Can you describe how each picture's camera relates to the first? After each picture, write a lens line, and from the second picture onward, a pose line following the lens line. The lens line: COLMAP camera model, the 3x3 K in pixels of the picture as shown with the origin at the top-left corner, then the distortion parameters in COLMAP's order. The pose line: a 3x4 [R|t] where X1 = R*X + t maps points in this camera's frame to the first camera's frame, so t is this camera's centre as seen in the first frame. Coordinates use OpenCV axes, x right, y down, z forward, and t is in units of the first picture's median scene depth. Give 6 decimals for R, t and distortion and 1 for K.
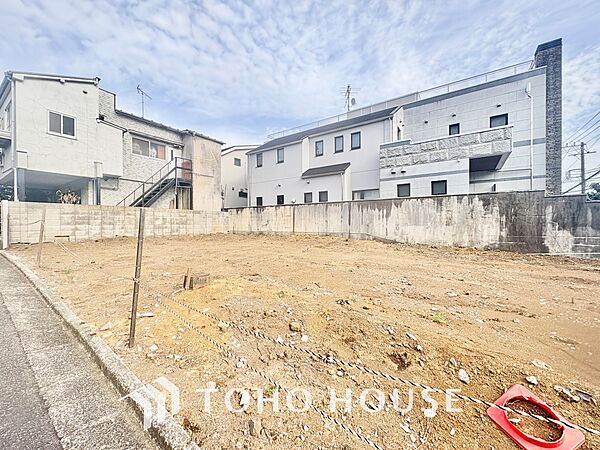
lens RADIAL K [[237.1, 0, 300.9], [0, 237.1, 224.1], [0, 0, 1]] dist [-0.001047, -0.000058]
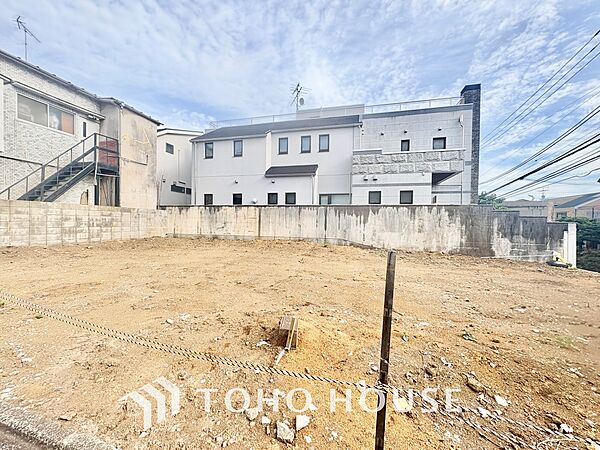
lens RADIAL K [[236.1, 0, 300.0], [0, 236.1, 225.0], [0, 0, 1]] dist [-0.001548, -0.000475]
pose [[0.937867, 0.010716, 0.346829, -0.215200], [-0.016117, 0.999790, 0.012691, -0.025858], [-0.346620, -0.017492, 0.937843, 0.122297]]
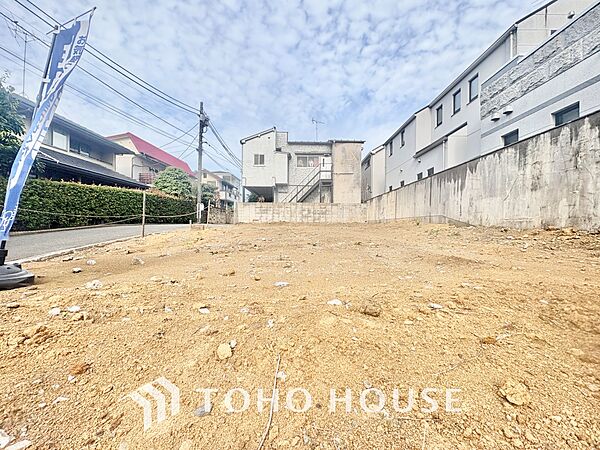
lens RADIAL K [[238.8, 0, 301.5], [0, 238.8, 224.4], [0, 0, 1]] dist [-0.000954, 0.000119]
pose [[0.565171, 0.004156, -0.824963, 0.580738], [-0.011733, 0.999927, -0.003001, 0.068699], [0.824890, 0.011375, 0.565178, 0.191778]]
